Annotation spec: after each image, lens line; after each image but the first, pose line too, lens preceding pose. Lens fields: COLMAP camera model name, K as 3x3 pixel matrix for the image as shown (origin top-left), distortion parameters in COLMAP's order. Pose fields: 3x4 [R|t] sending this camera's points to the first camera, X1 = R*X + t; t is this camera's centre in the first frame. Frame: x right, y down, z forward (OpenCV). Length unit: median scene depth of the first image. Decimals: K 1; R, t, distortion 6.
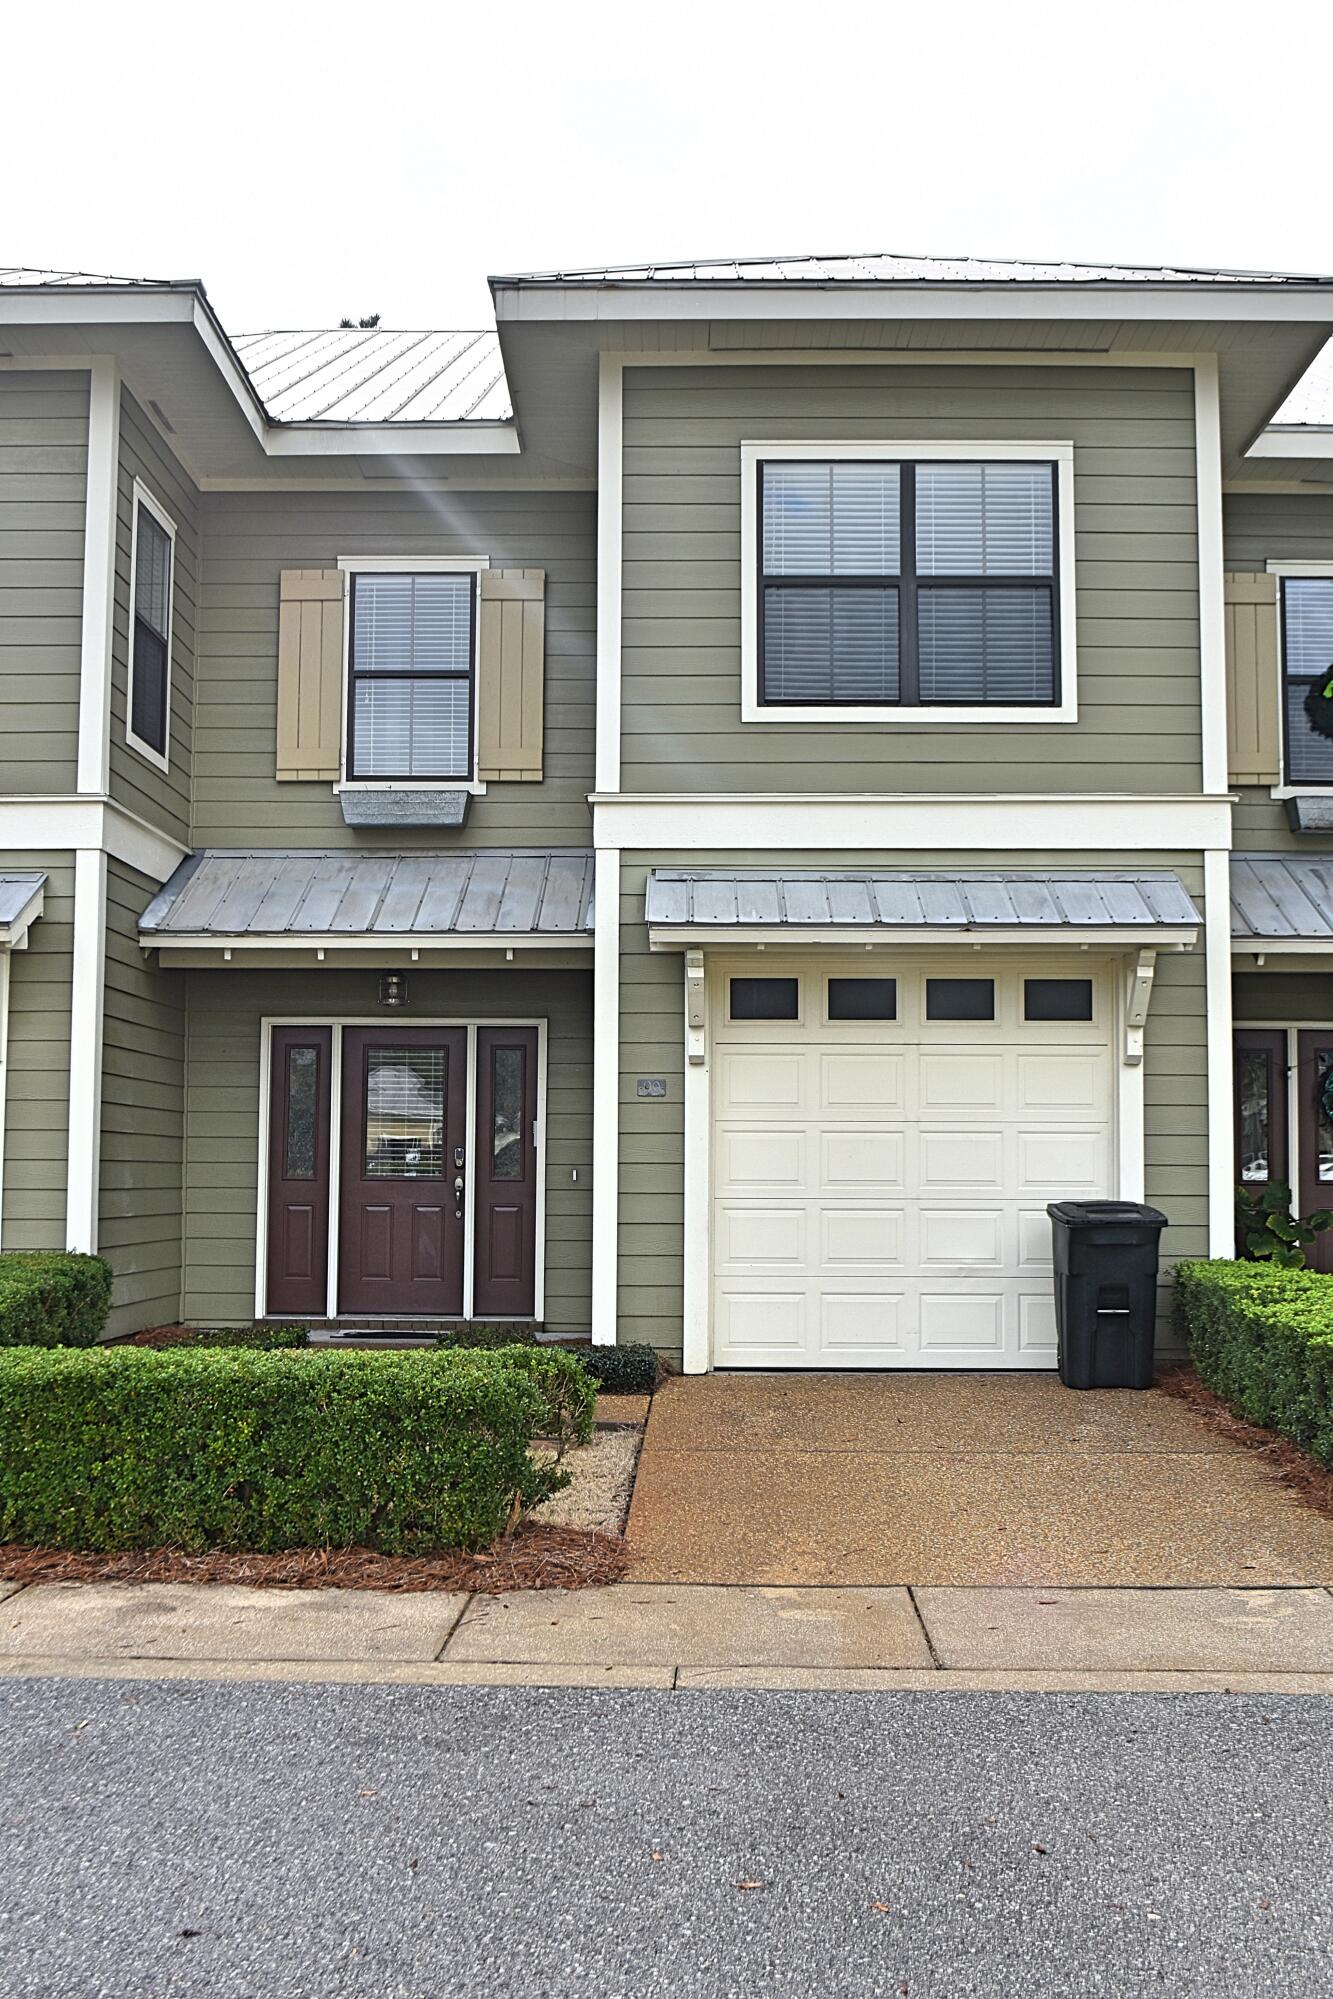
lens RADIAL K [[2182.4, 0, 666.5], [0, 2182.4, 999.5], [0, 0, 1]] dist [-0.059783, 0.018740]
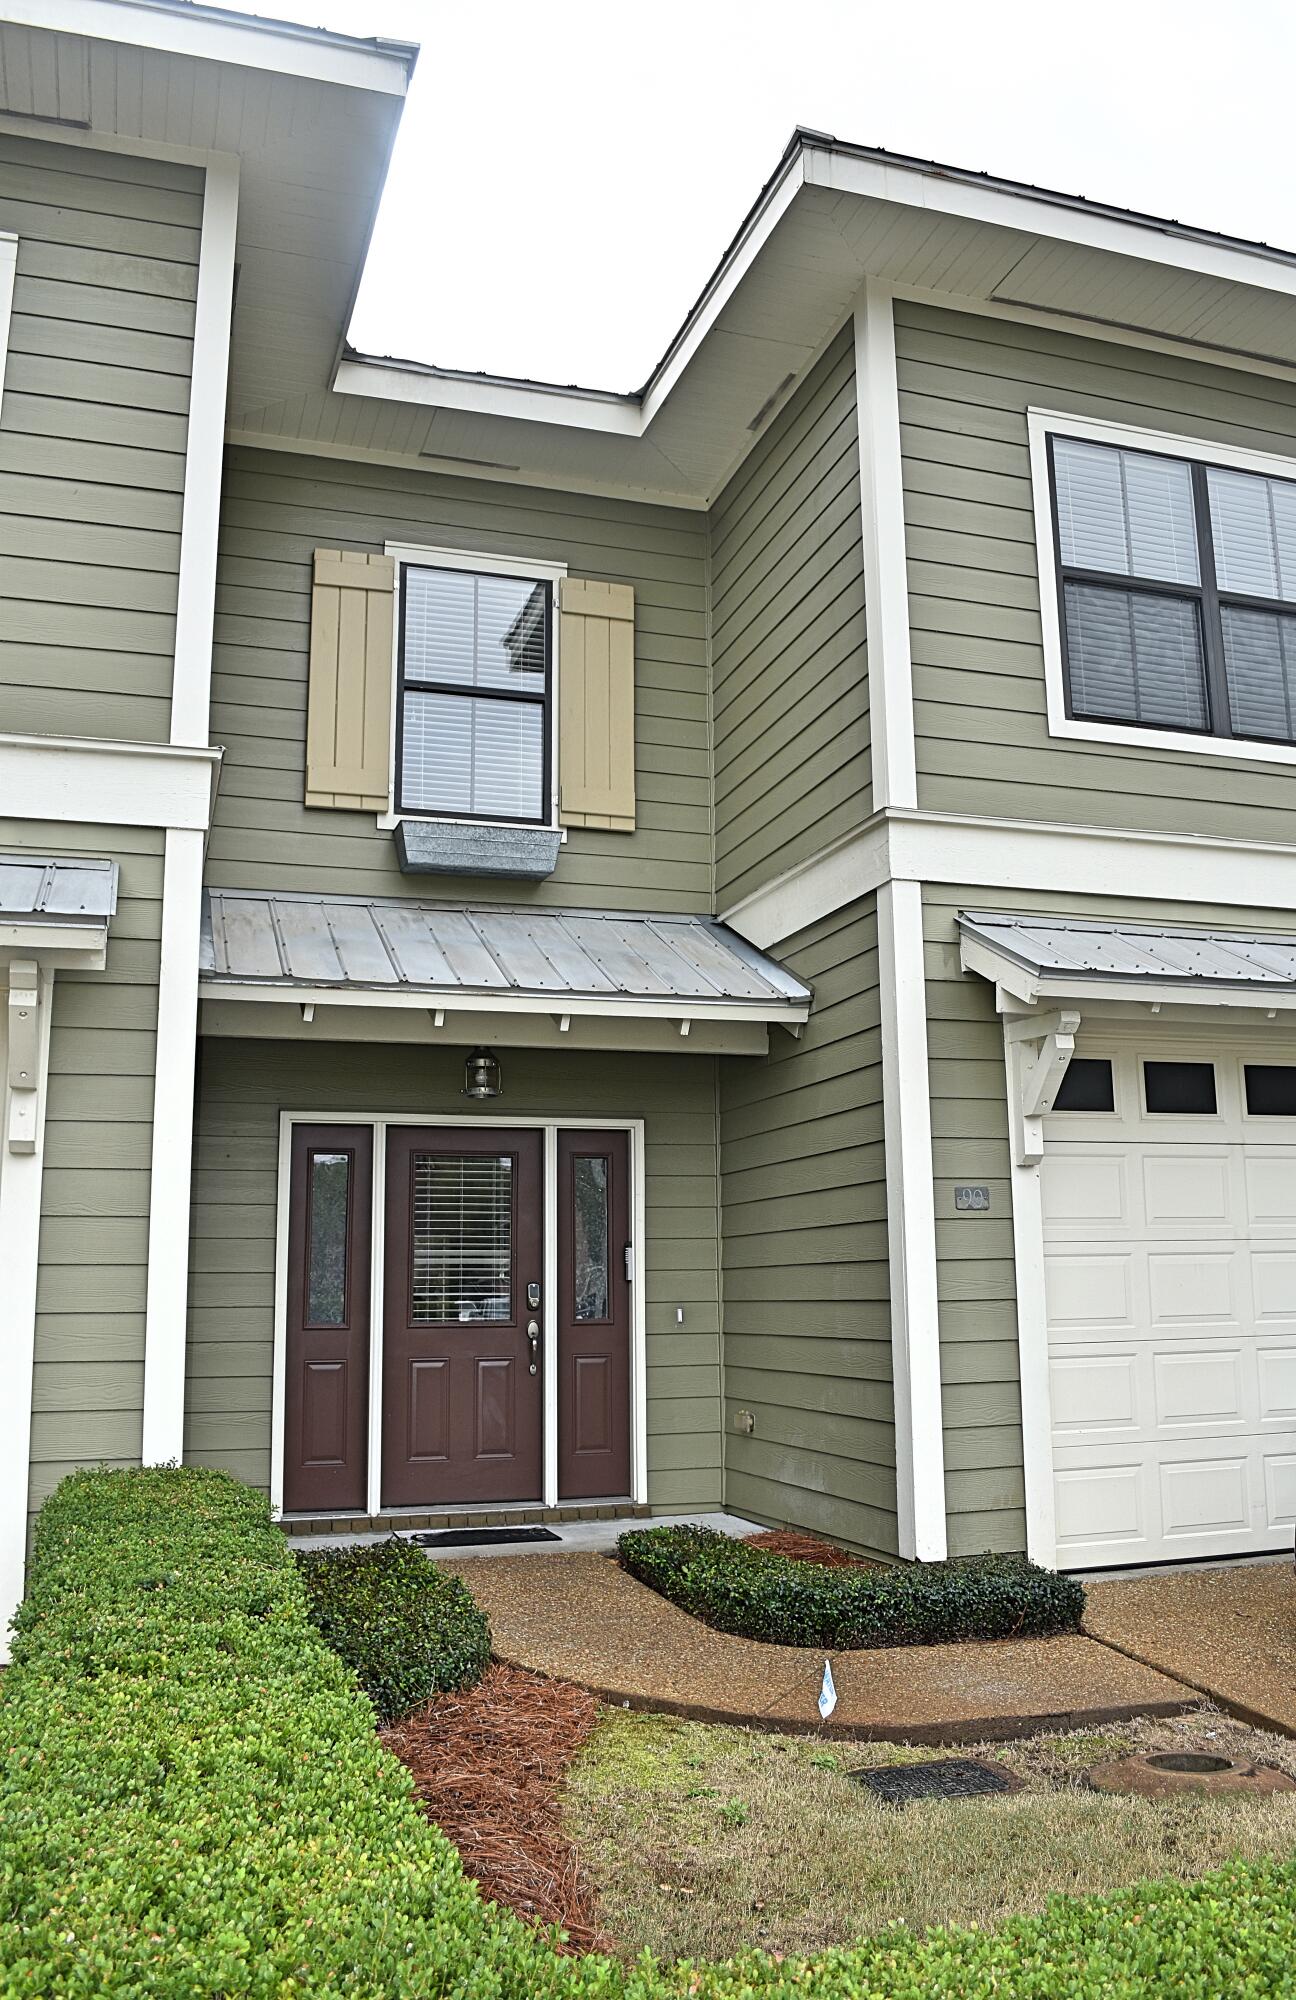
lens RADIAL K [[1594.3, 0, 648.0], [0, 1594.3, 1000.0], [0, 0, 1]] dist [-0.078343, 0.002532]
pose [[0.943705, 0.042525, 0.328044, -0.288955], [-0.009139, 0.994675, -0.102653, 0.029256], [-0.330662, 0.093877, 0.939068, 0.512602]]
